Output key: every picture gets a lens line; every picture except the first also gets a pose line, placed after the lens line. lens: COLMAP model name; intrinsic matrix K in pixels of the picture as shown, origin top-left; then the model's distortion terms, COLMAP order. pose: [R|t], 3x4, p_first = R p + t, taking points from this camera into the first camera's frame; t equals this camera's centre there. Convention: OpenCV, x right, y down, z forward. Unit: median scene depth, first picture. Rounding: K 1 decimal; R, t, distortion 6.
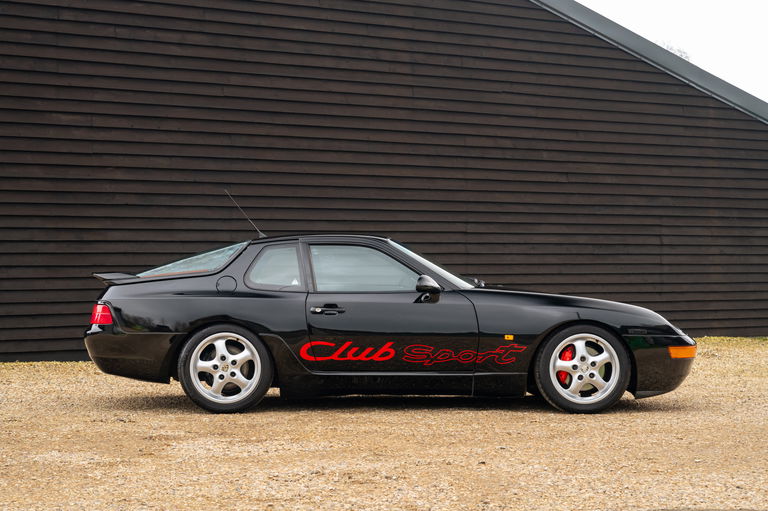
lens RADIAL K [[1367.5, 0, 383.3], [0, 1367.5, 255.9], [0, 0, 1]] dist [-0.045314, 0.000000]
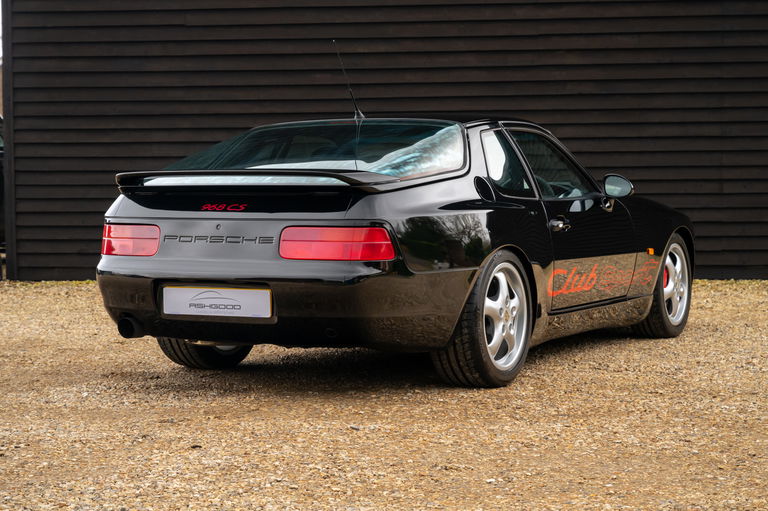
lens RADIAL K [[1504.2, 0, 379.0], [0, 1504.2, 255.3], [0, 0, 1]] dist [-0.016708, 0.000000]
pose [[0.803976, 0.027822, -0.594010, 0.260176], [0.011419, 0.997998, 0.062200, 0.002051], [0.594552, -0.056790, 0.802049, 0.179454]]
